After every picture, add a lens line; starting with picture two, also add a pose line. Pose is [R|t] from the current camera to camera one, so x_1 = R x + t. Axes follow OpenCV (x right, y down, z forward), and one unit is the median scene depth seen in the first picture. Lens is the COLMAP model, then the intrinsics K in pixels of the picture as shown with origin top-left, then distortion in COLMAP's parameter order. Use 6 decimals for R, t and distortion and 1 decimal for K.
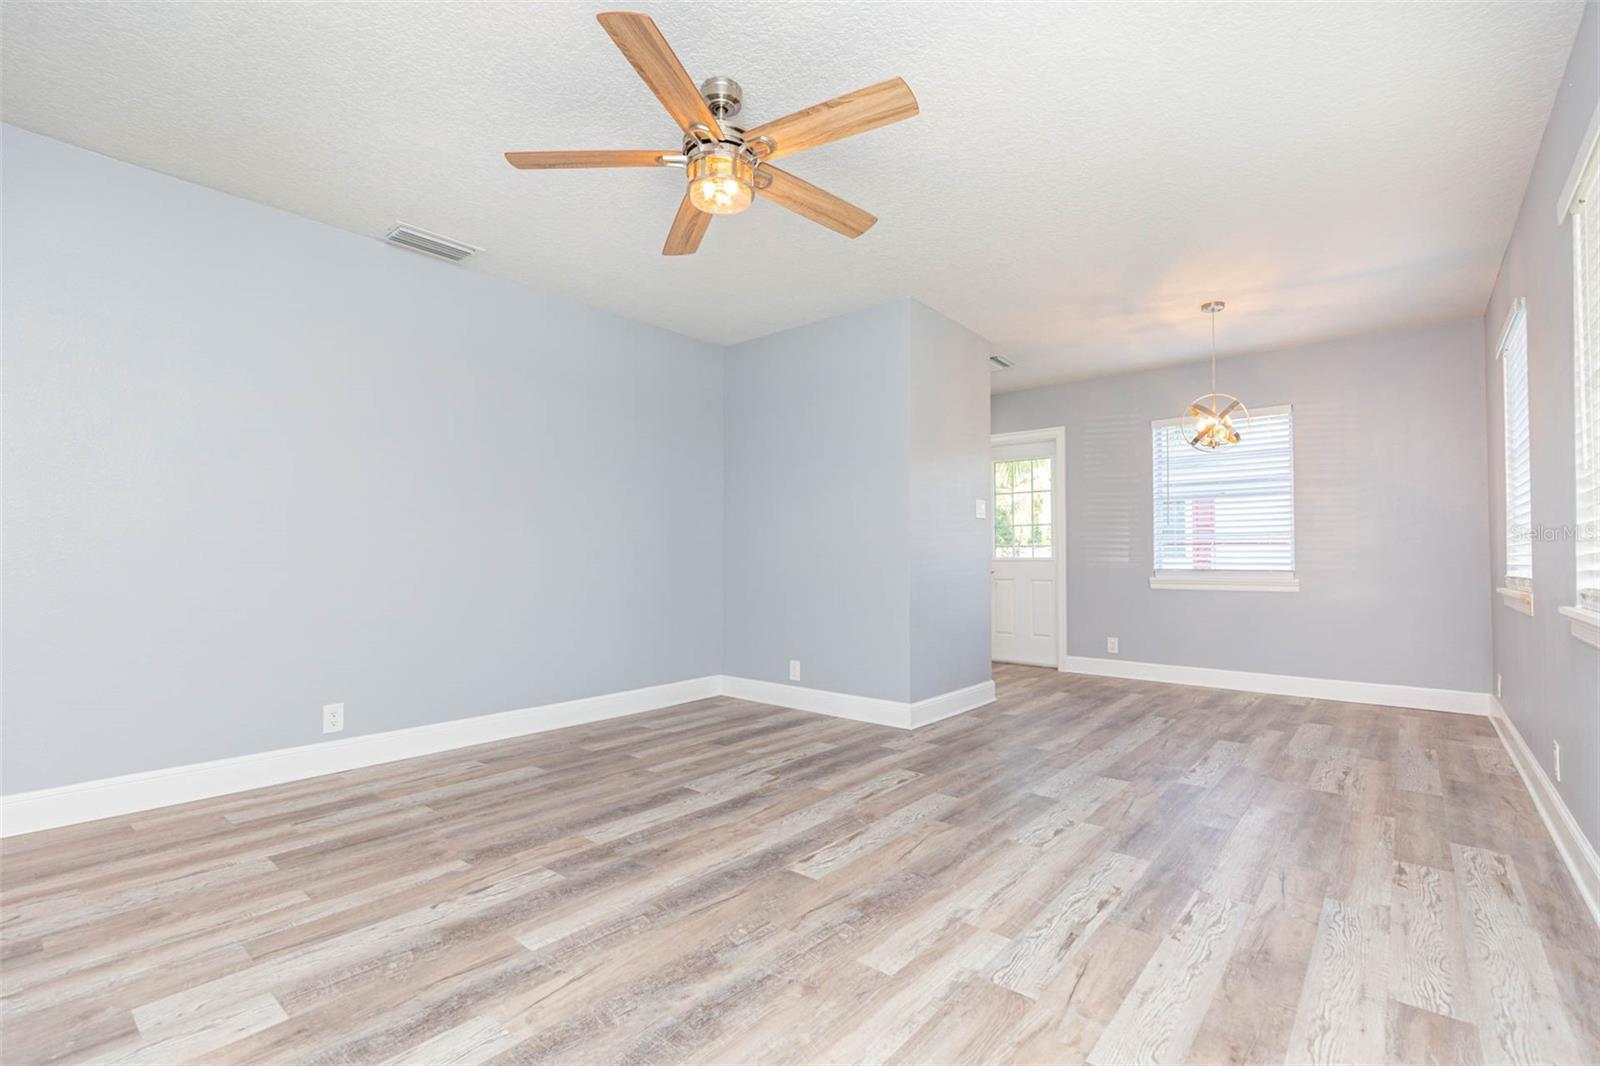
lens RADIAL K [[719.2, 0, 800.0], [0, 719.2, 533.0], [0, 0, 1]] dist [0.002536, 0.000244]
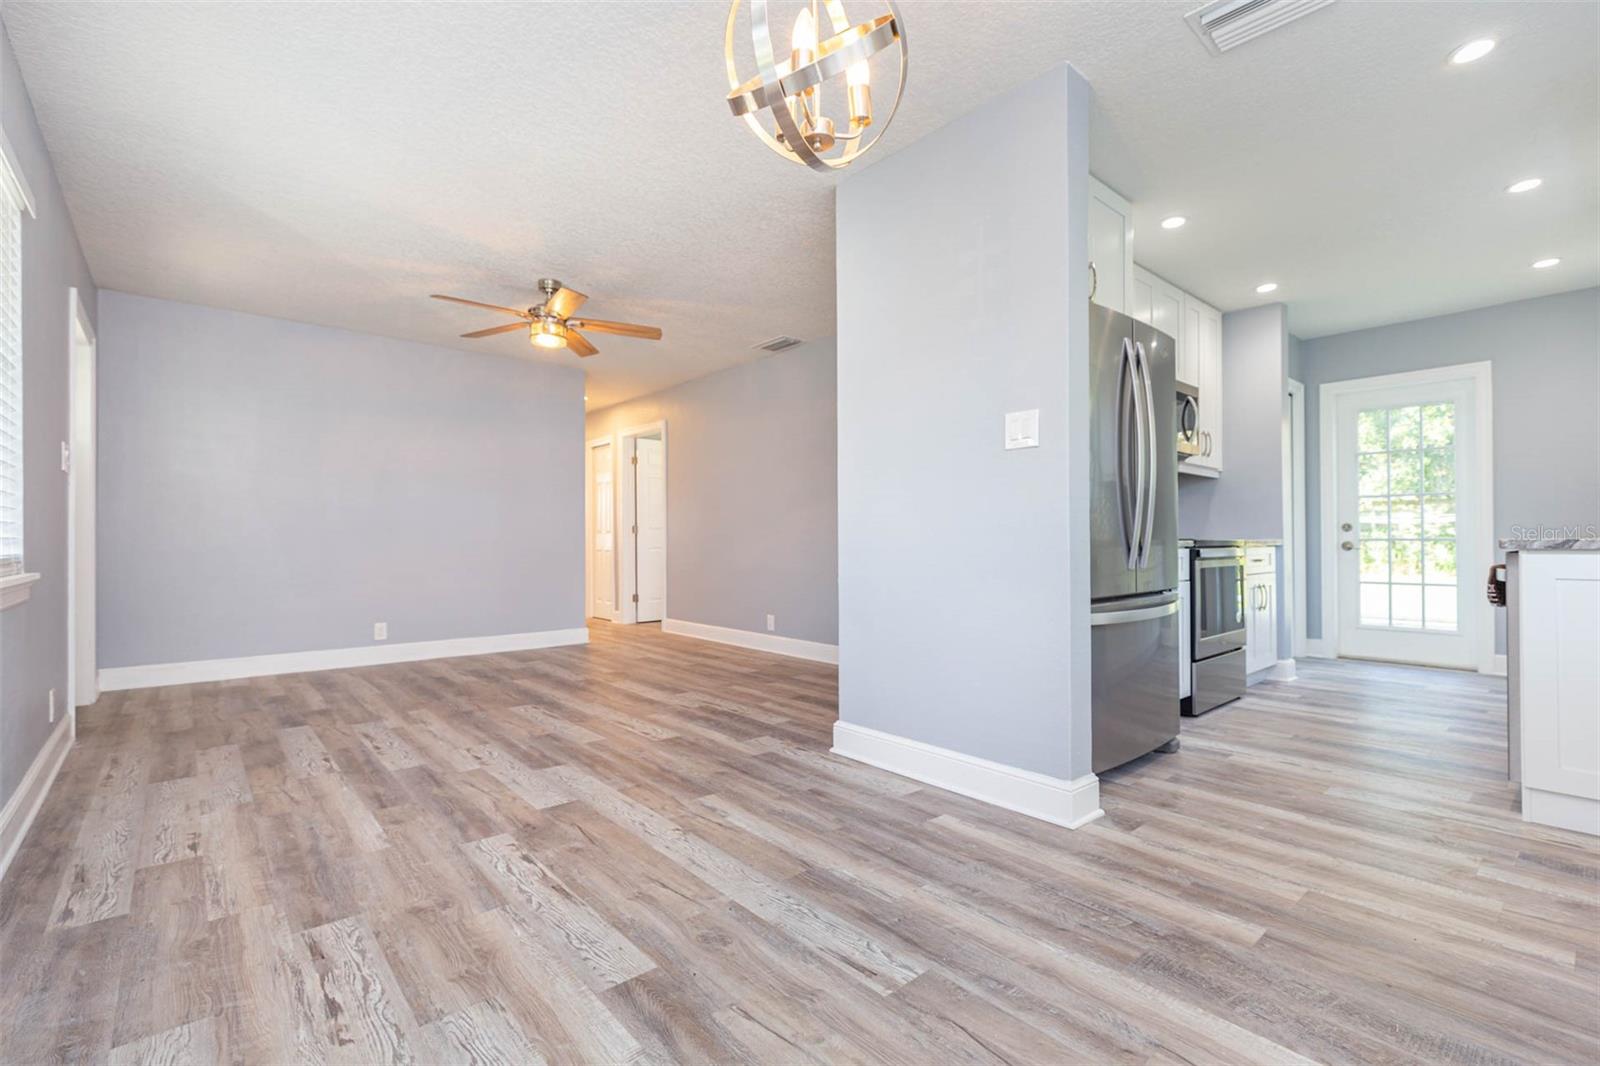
lens RADIAL K [[707.2, 0, 792.6], [0, 707.2, 538.0], [0, 0, 1]] dist [-0.000114, 0.000452]
pose [[-0.157508, -0.007018, -0.987493, 1.427529], [0.036996, 0.999231, -0.013003, 0.081702], [0.986824, -0.038581, -0.157128, 1.697117]]
